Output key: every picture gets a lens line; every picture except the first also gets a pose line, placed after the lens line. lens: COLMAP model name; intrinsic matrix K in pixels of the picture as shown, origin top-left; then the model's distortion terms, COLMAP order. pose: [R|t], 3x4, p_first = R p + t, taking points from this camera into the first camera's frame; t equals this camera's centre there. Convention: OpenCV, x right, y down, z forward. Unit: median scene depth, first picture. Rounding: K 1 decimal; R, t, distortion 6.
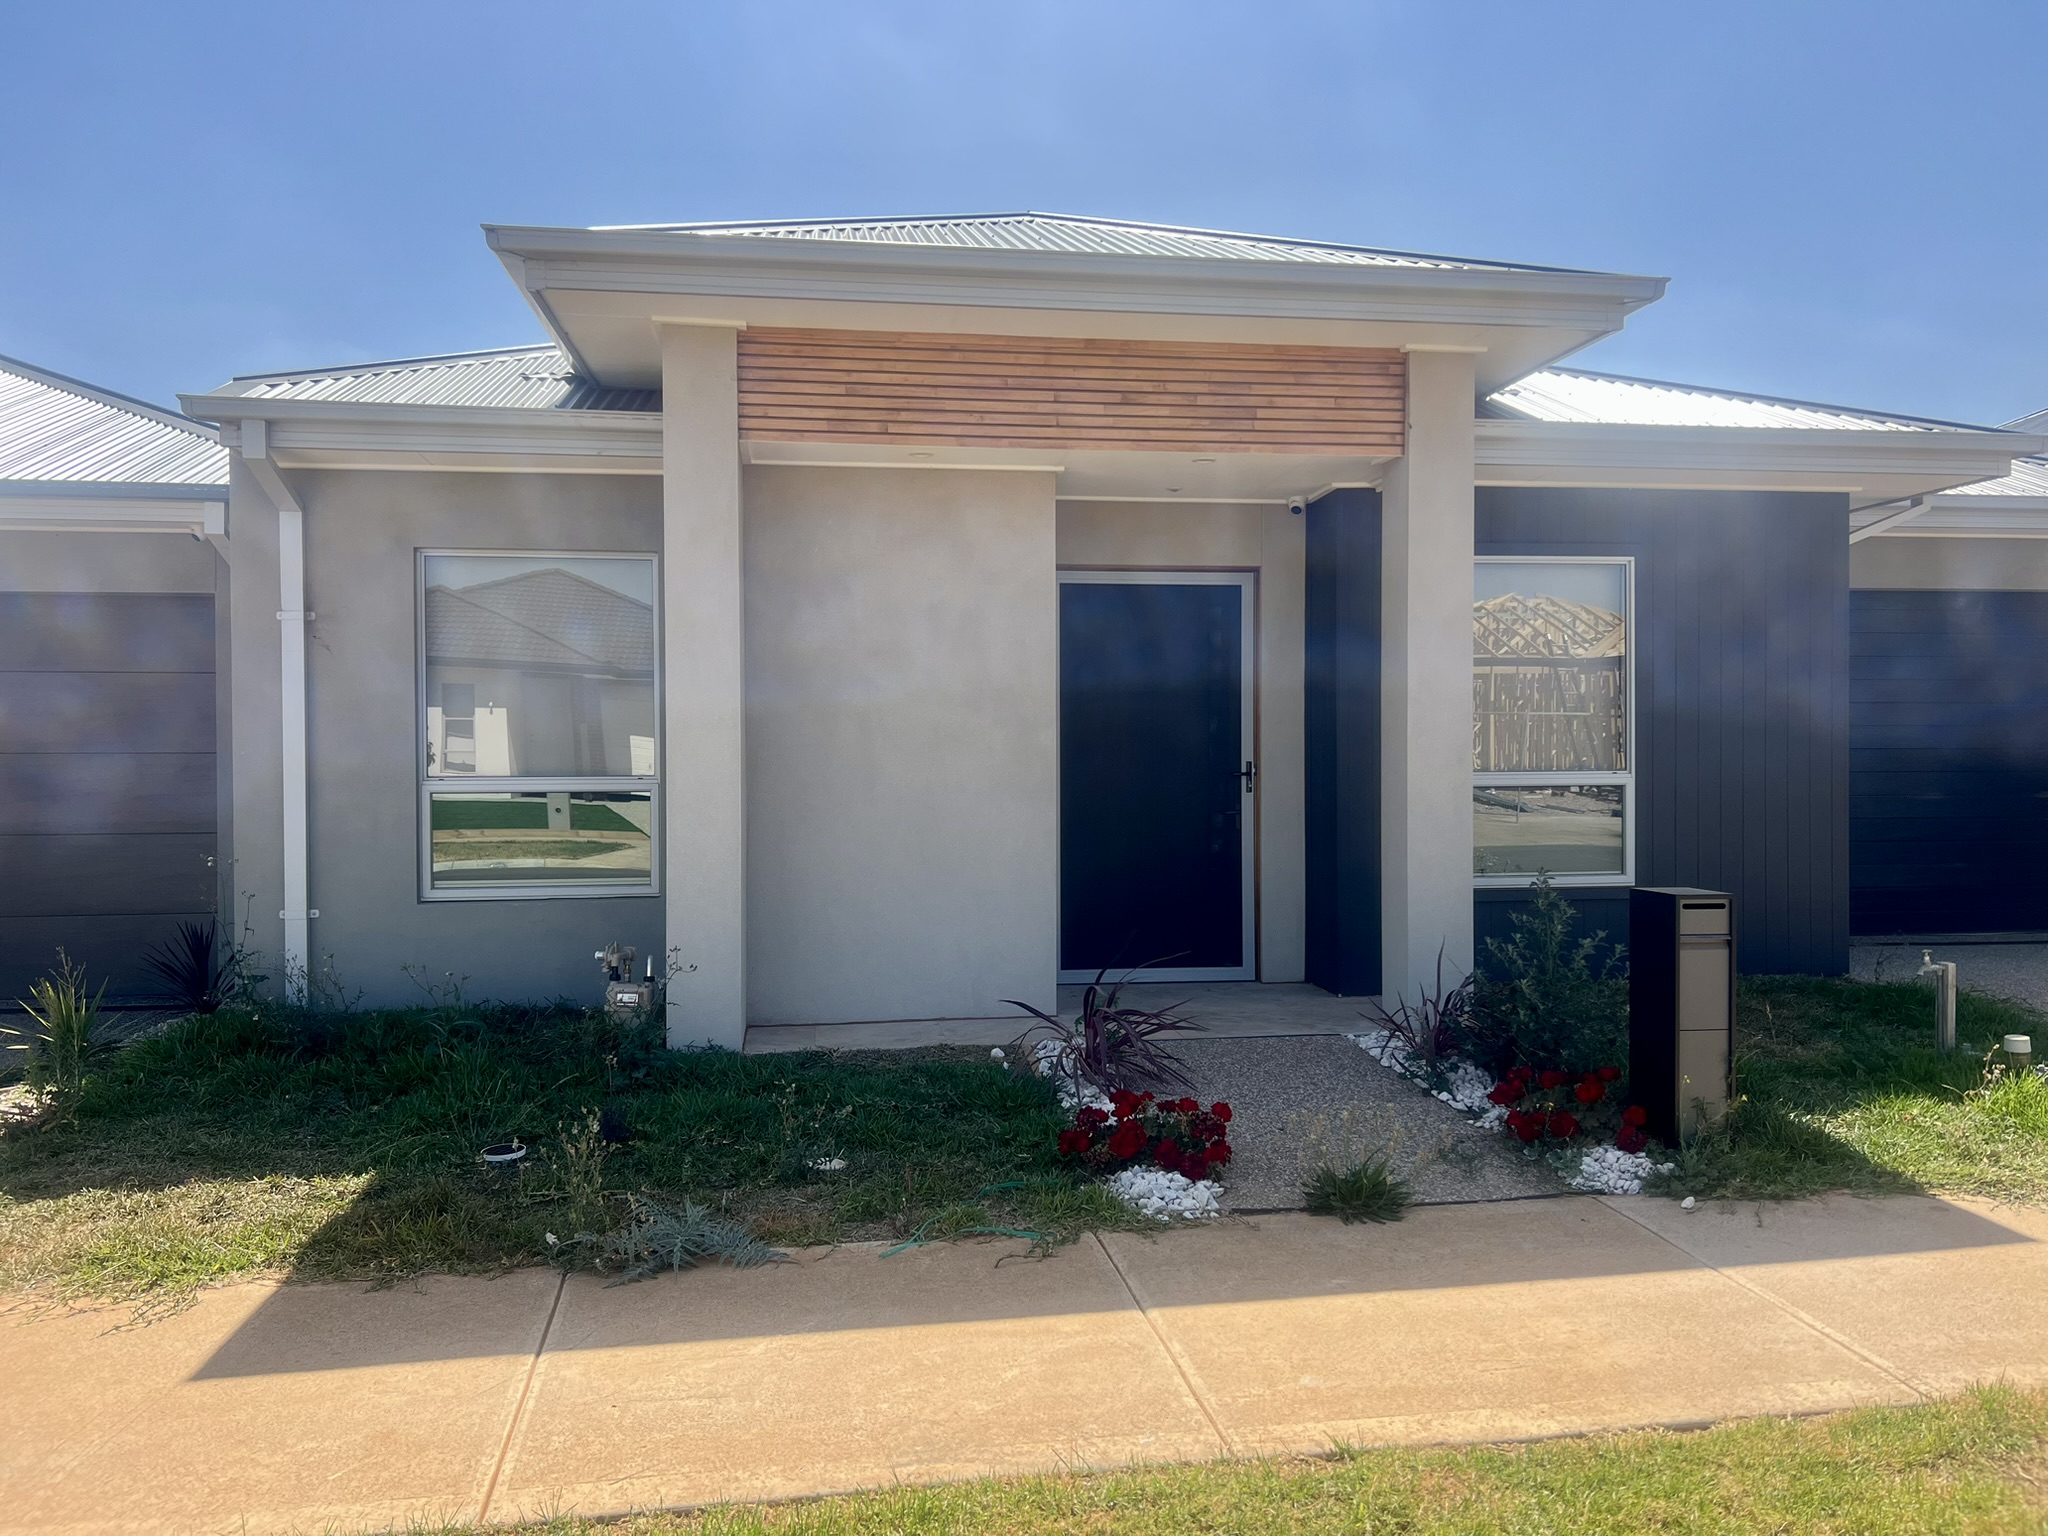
lens RADIAL K [[1555.5, 0, 1024.0], [0, 1555.5, 768.0], [0, 0, 1]] dist [-0.002648, 0.000495]
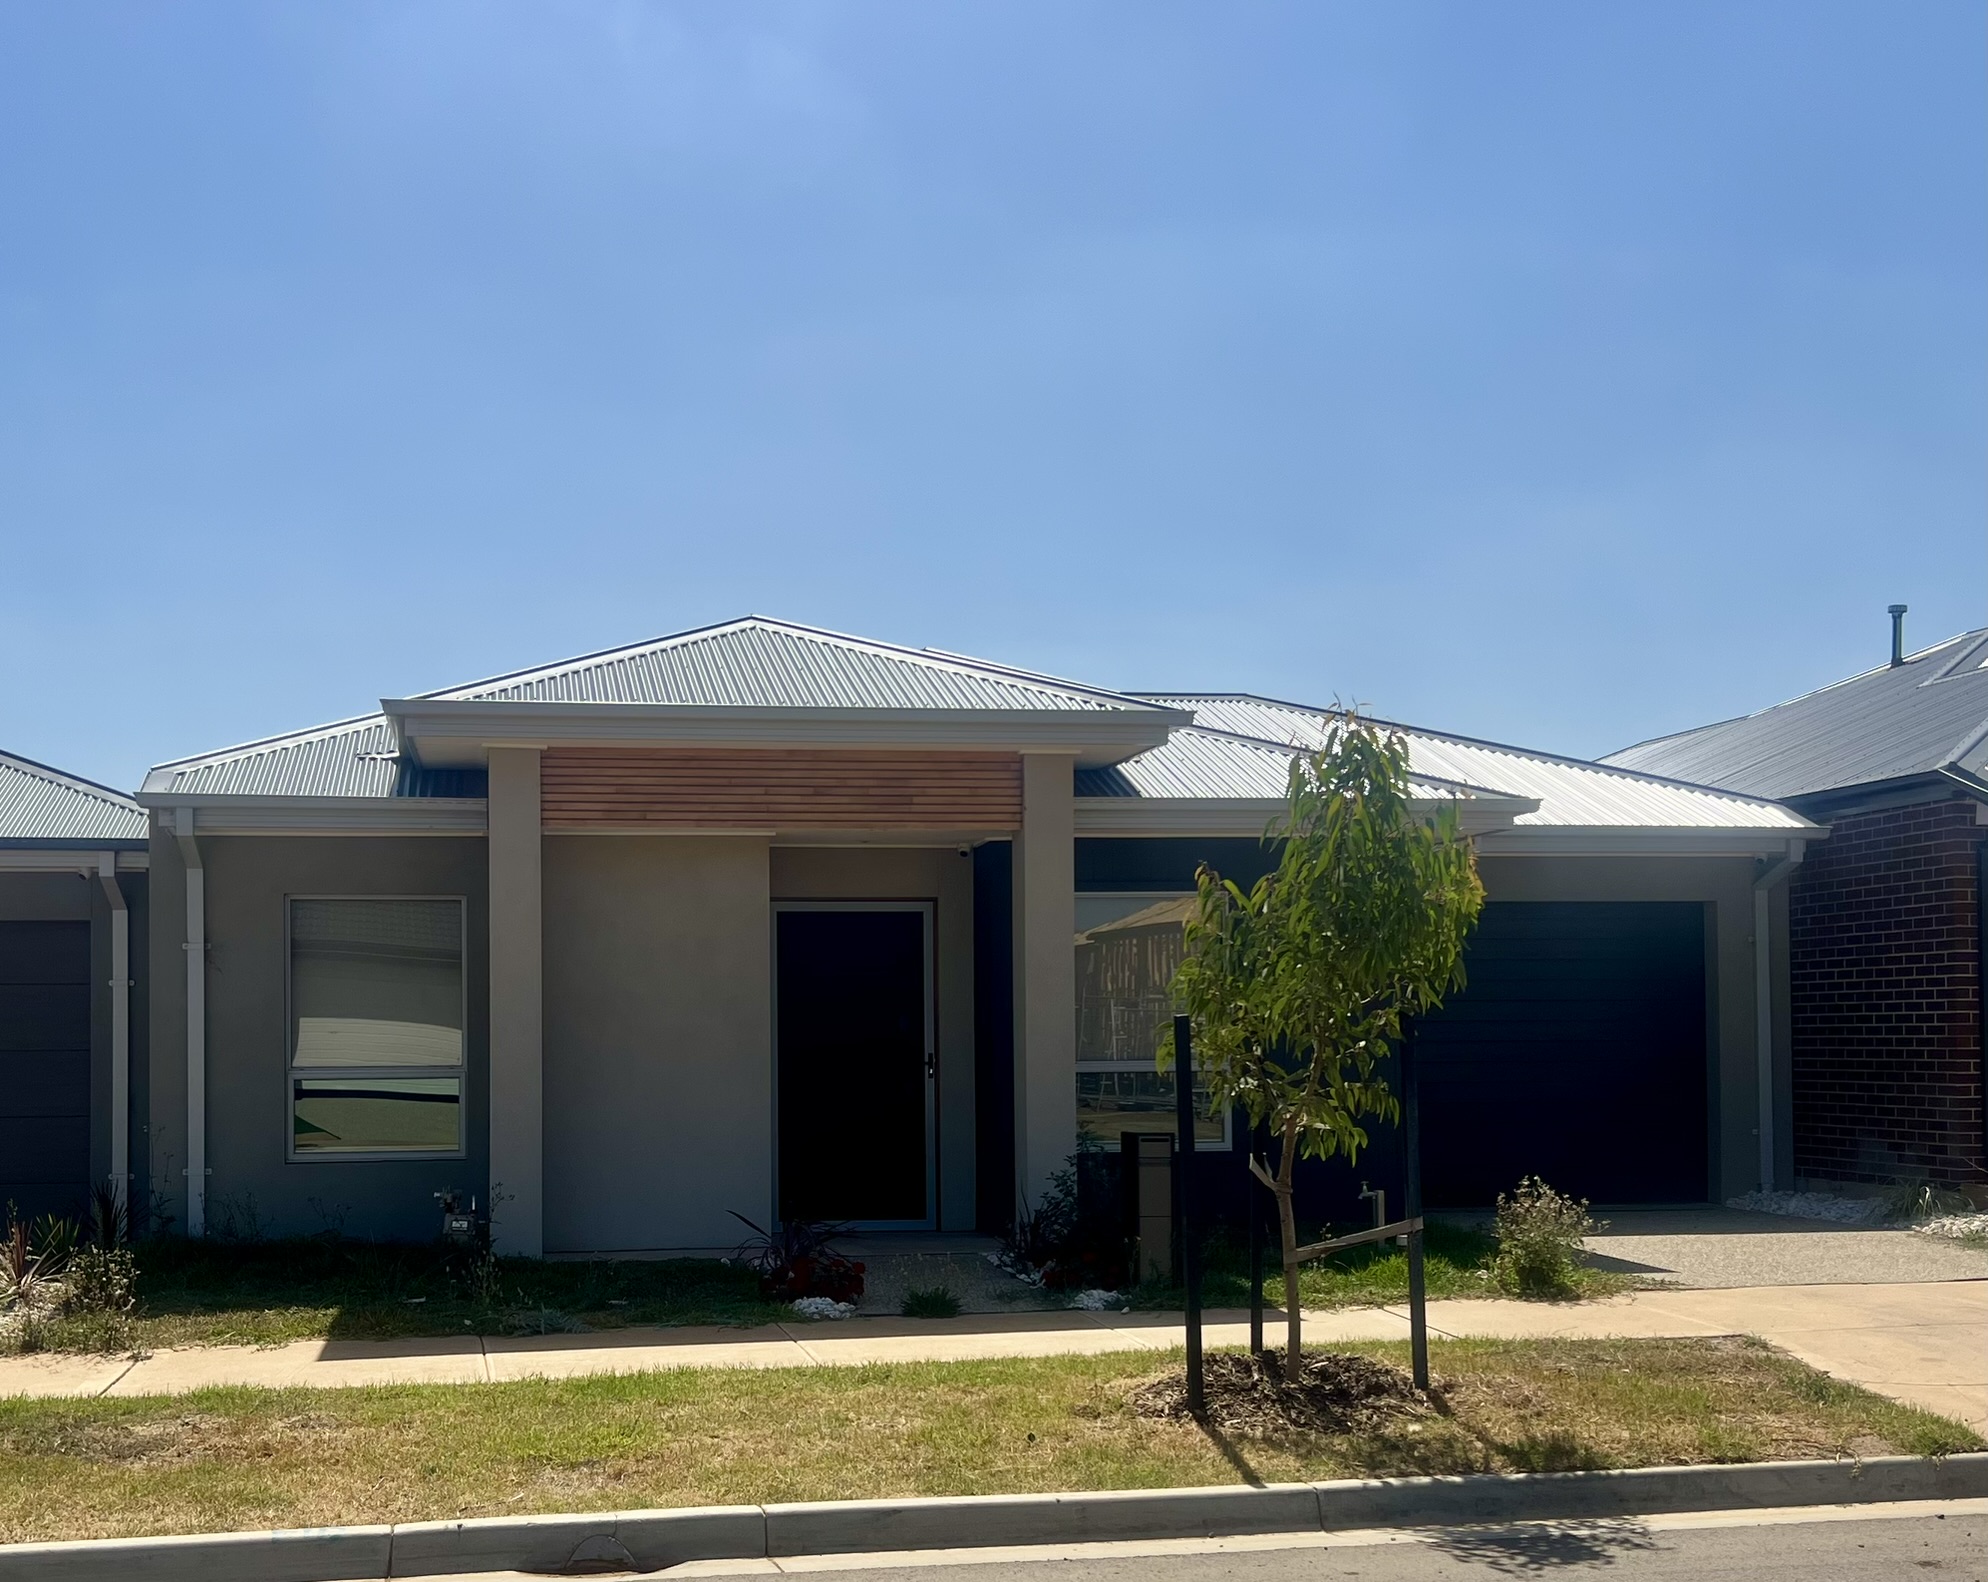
lens RADIAL K [[4862.1, 0, 994.0], [0, 4862.1, 791.0], [0, 0, 1]] dist [0.000000, -0.200685]
pose [[0.999772, -0.003196, 0.021132, 0.131189], [0.004509, 0.998041, -0.062404, 0.033373], [-0.020891, 0.062485, 0.997827, -3.319637]]
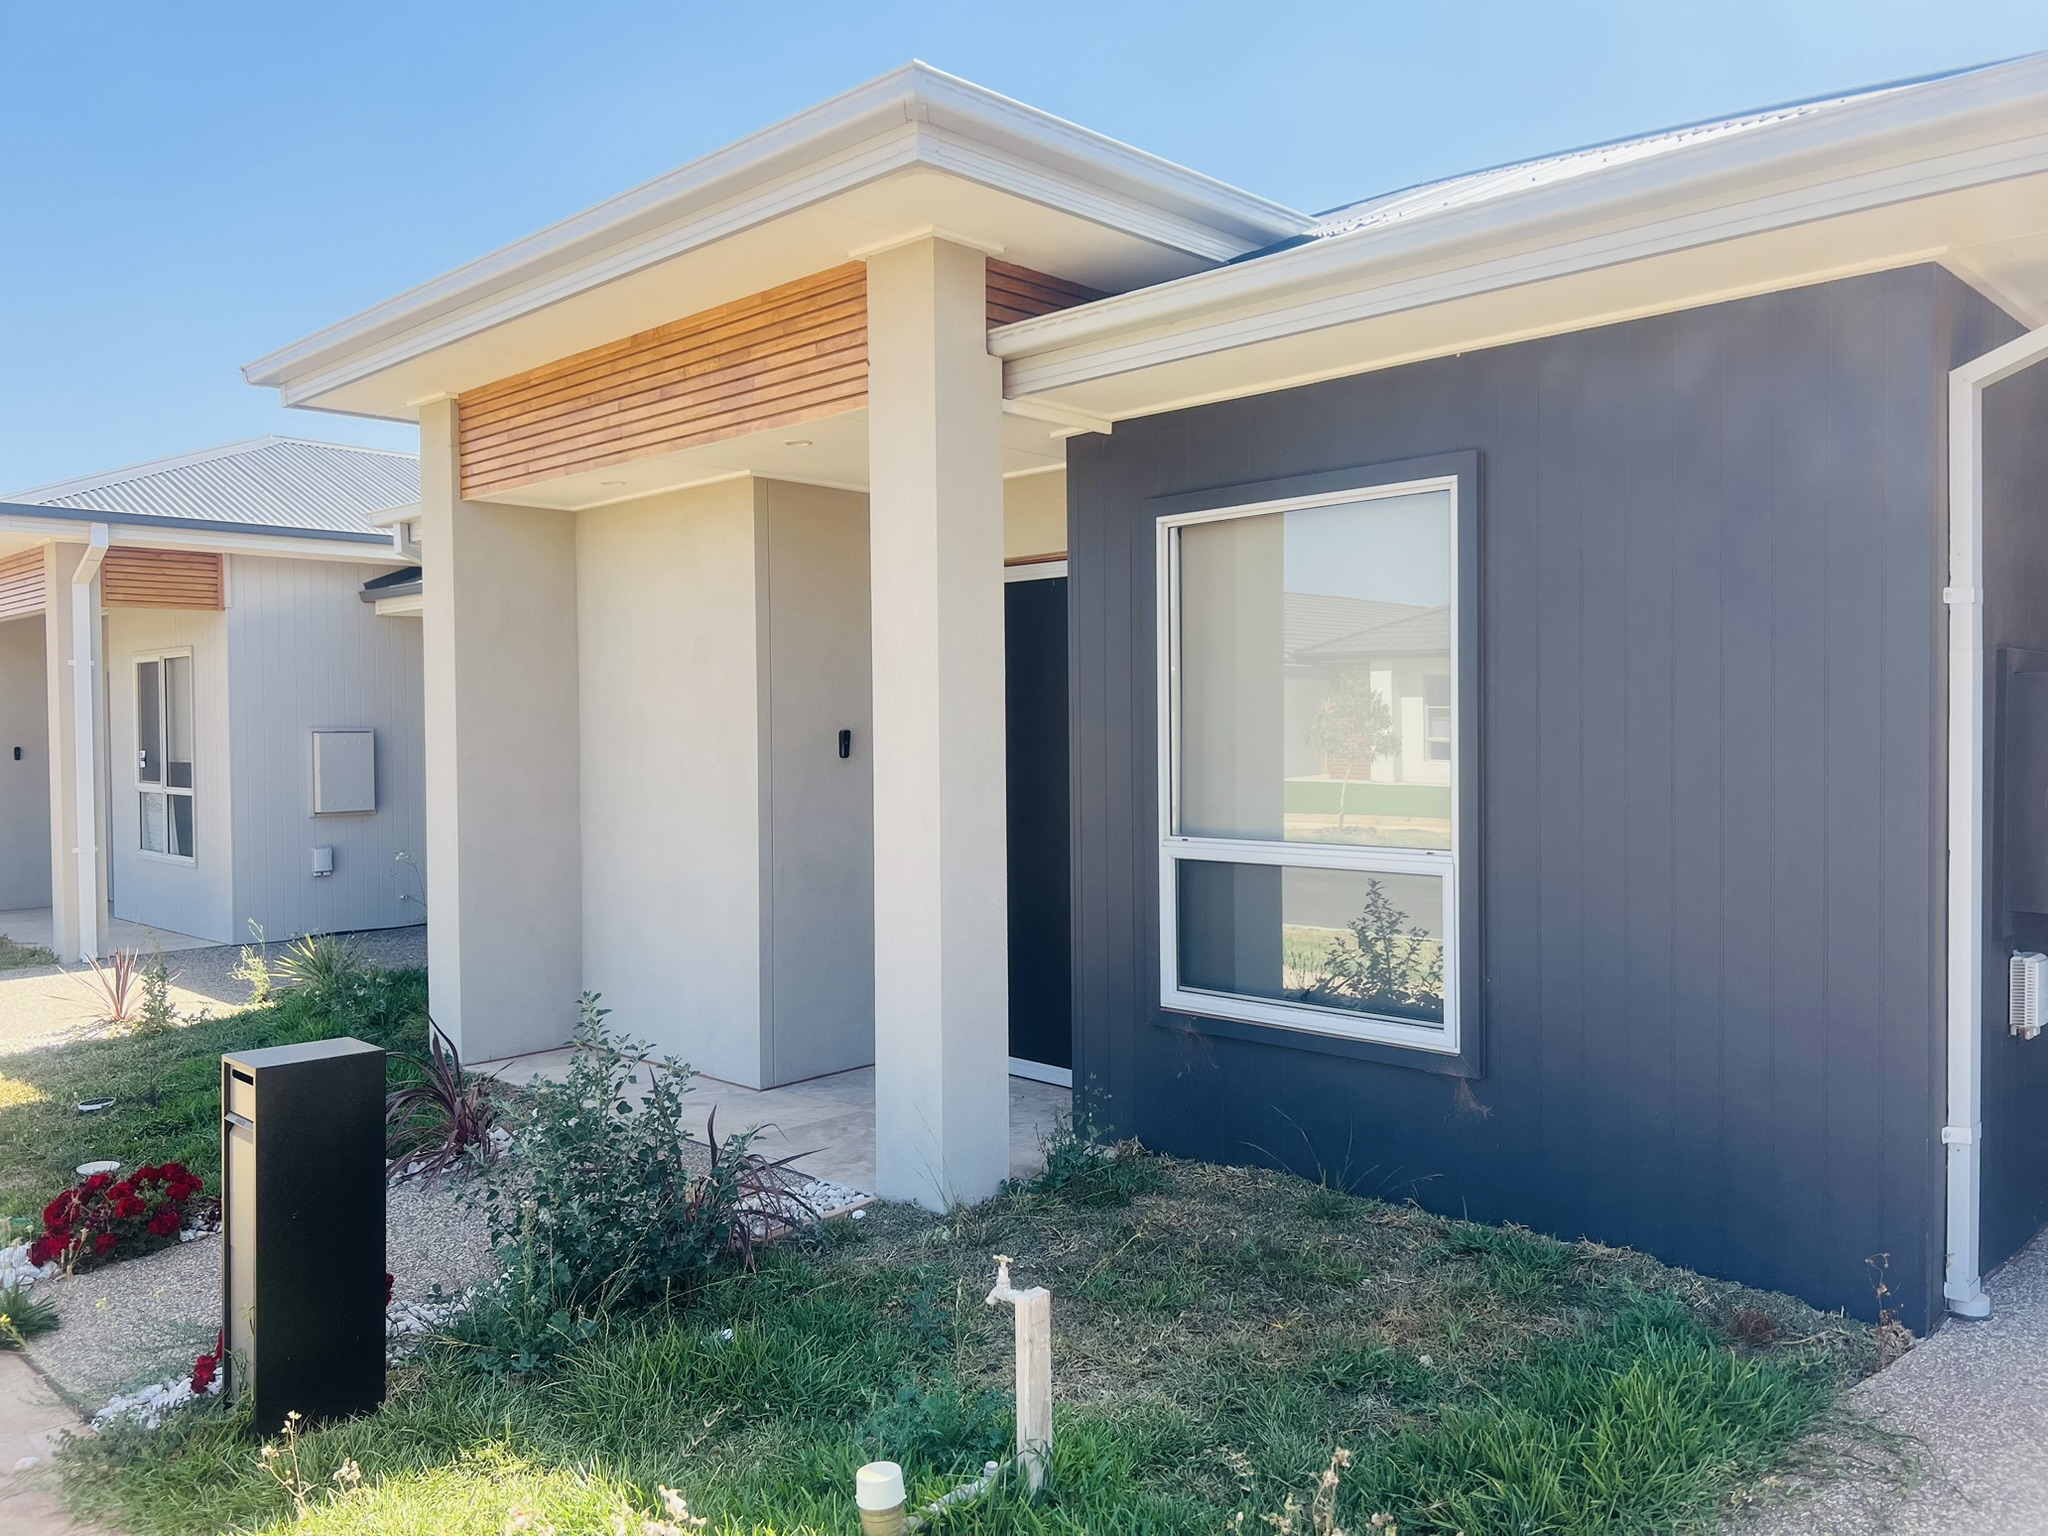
lens RADIAL K [[1555.5, 0, 1024.0], [0, 1555.5, 768.0], [0, 0, 1]] dist [-0.002648, 0.000495]
pose [[0.624270, 0.019494, -0.780965, 0.871219], [-0.001084, 0.999709, 0.024088, -0.049784], [0.781208, -0.014191, 0.624110, 0.610944]]
